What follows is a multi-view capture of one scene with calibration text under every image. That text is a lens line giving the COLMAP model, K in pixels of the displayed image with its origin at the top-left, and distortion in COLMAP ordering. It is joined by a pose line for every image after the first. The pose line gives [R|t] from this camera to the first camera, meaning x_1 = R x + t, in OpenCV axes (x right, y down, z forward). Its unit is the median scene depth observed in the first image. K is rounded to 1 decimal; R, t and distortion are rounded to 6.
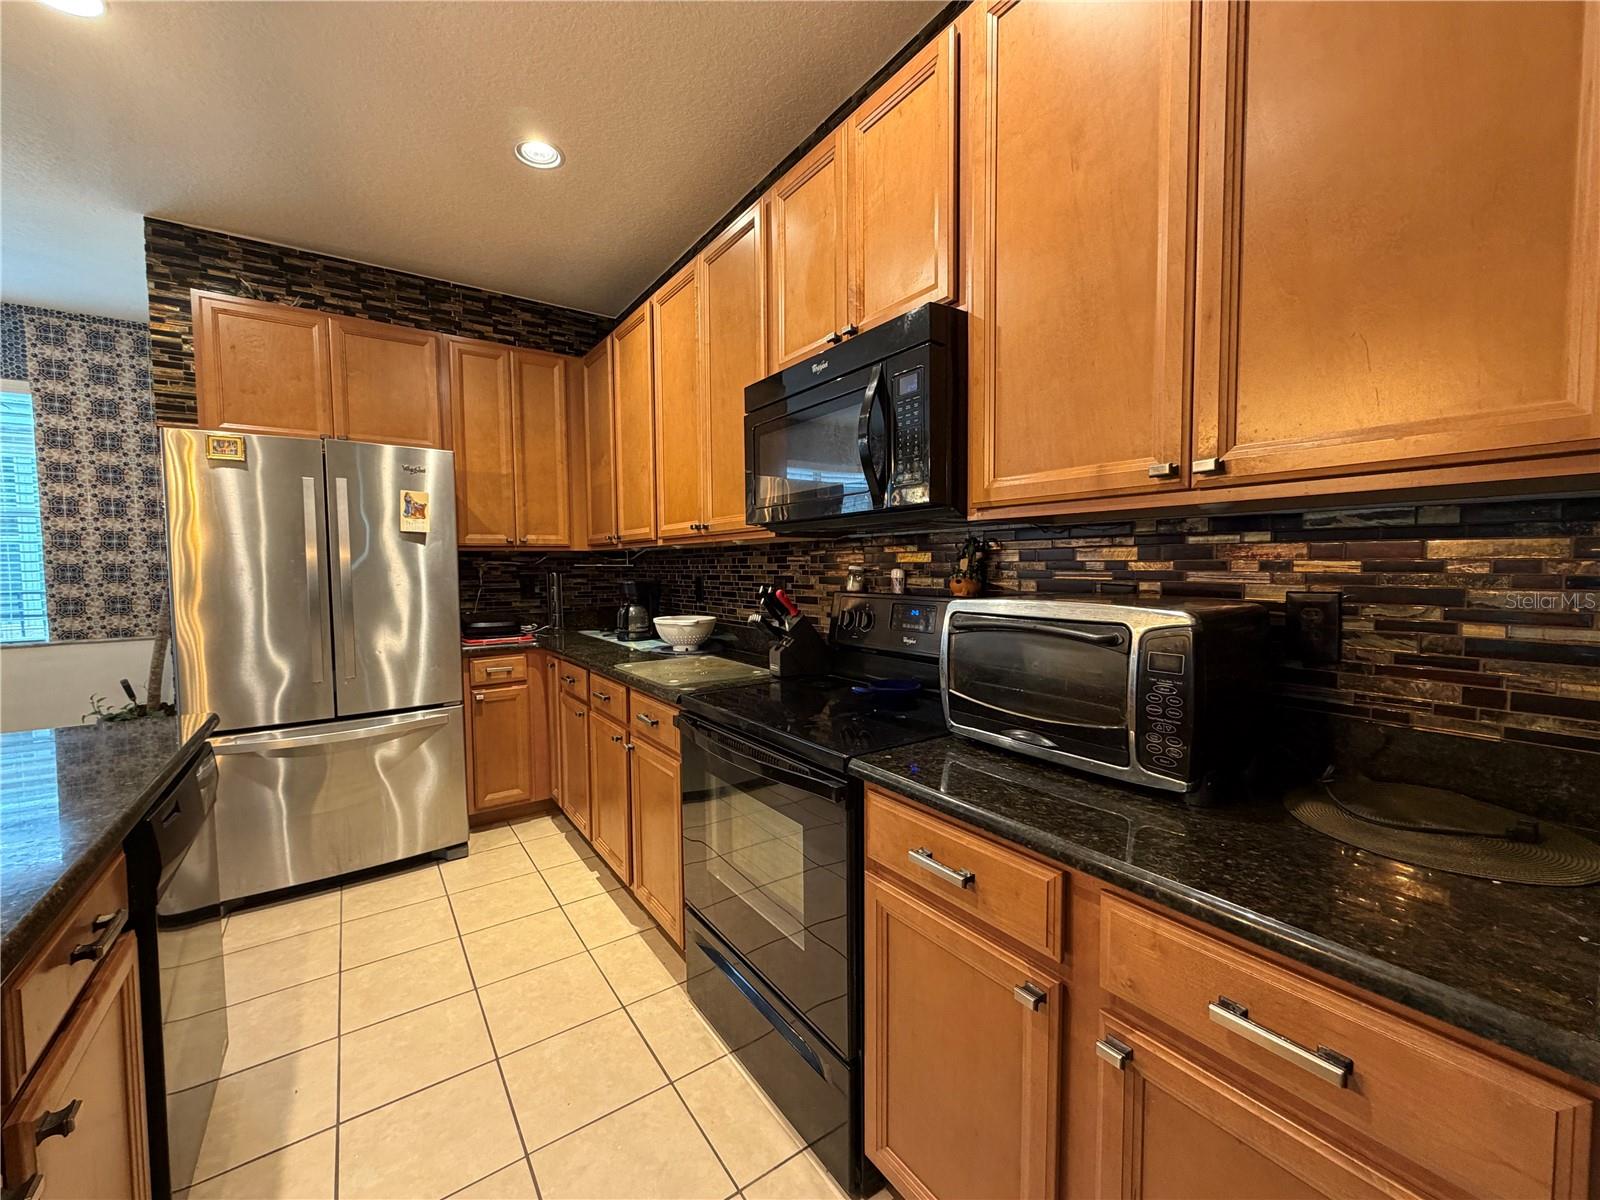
lens RADIAL K [[642.3, 0, 796.7], [0, 642.3, 598.6], [0, 0, 1]] dist [0.000701, 0.000239]
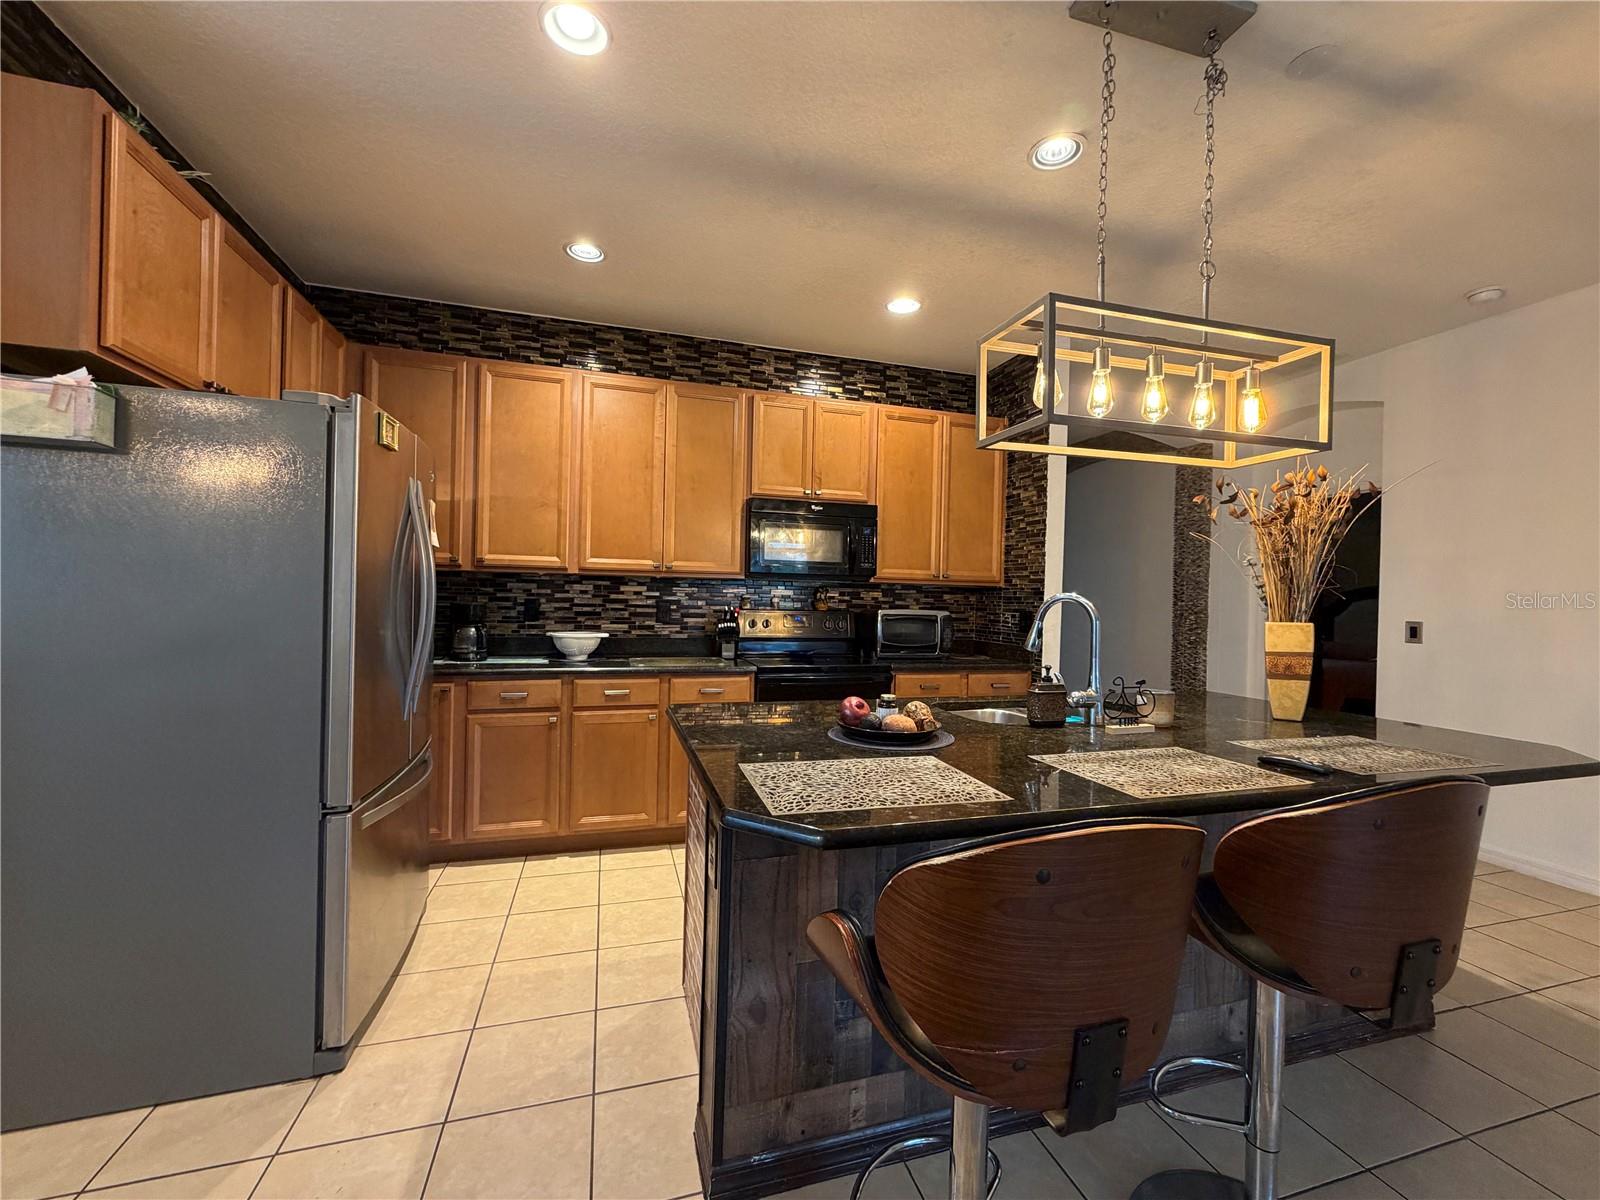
lens RADIAL K [[642.3, 0, 796.7], [0, 642.3, 598.6], [0, 0, 1]] dist [0.000701, 0.000239]
pose [[0.318357, 0.015702, 0.947841, -1.467272], [0.025198, 0.999369, -0.025019, 0.007095], [-0.947636, 0.031848, 0.317760, 0.259447]]
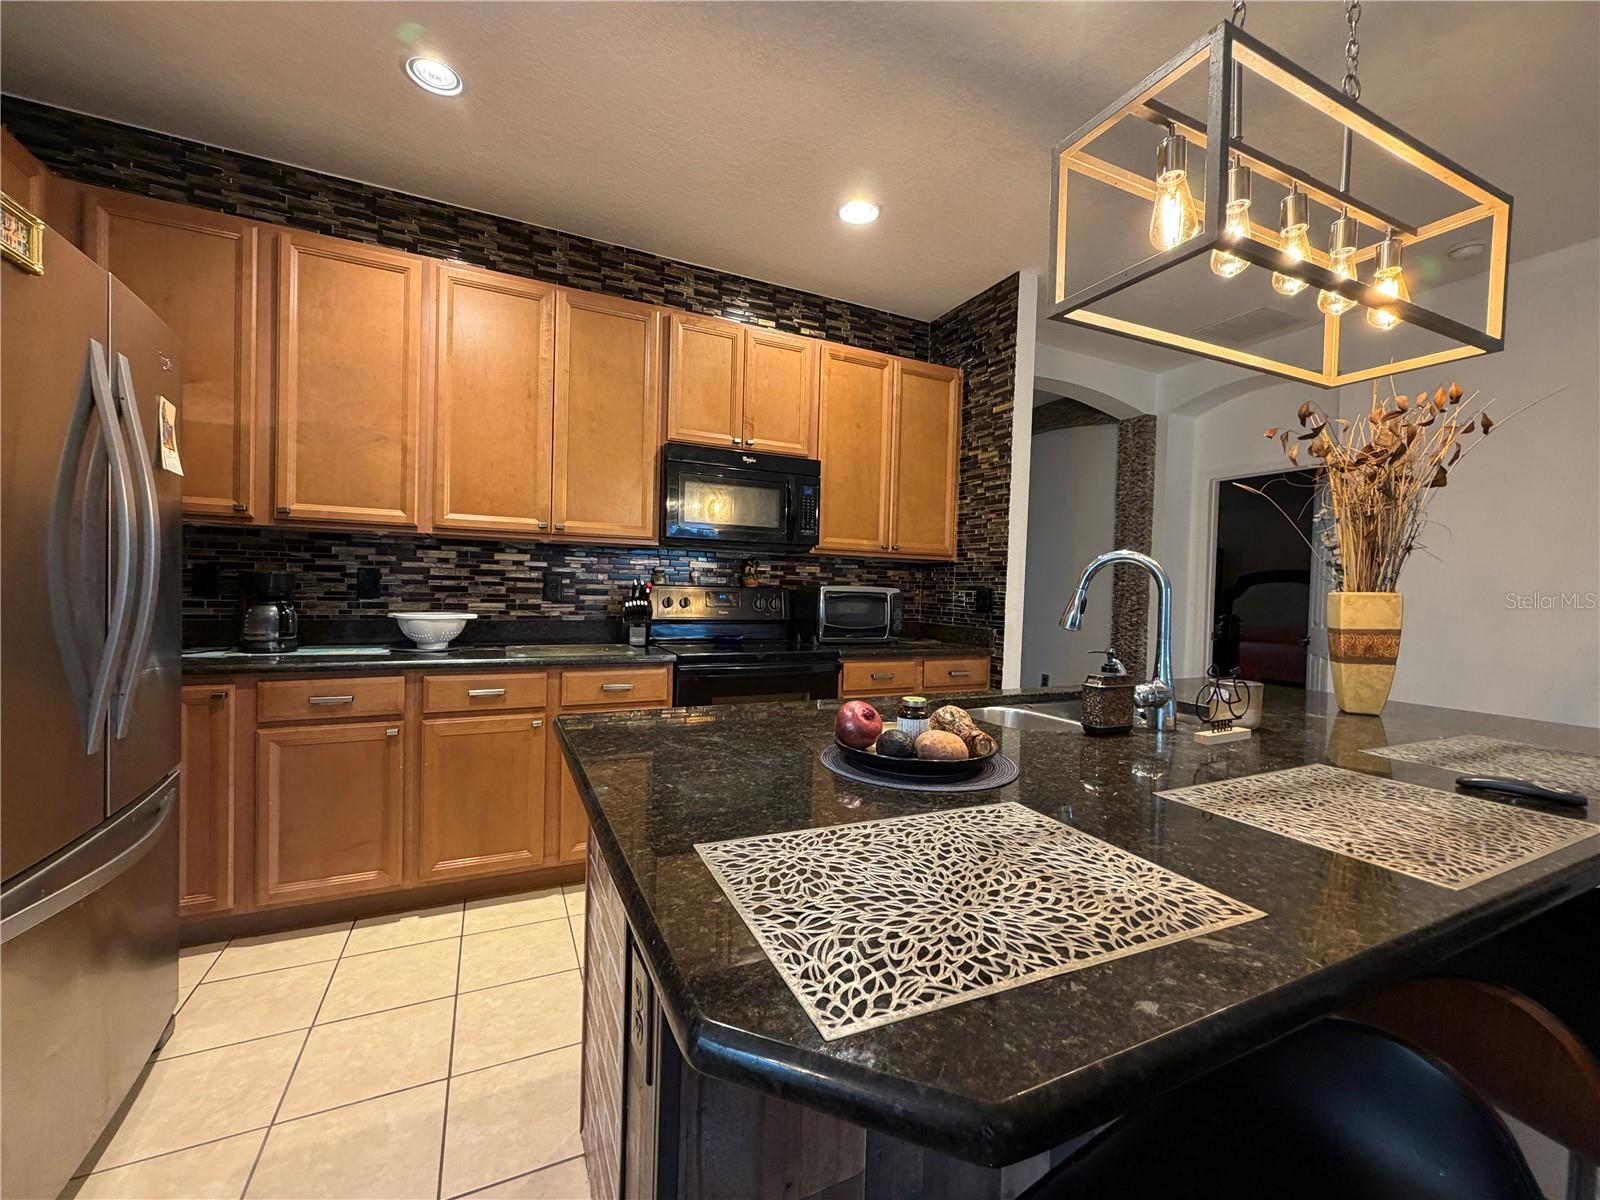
lens RADIAL K [[642.3, 0, 796.7], [0, 642.3, 598.6], [0, 0, 1]] dist [0.000701, 0.000239]
pose [[0.169598, -0.003259, 0.985508, -1.213432], [0.024303, 0.999704, -0.000876, 0.027027], [-0.985214, 0.024099, 0.169627, 0.400701]]
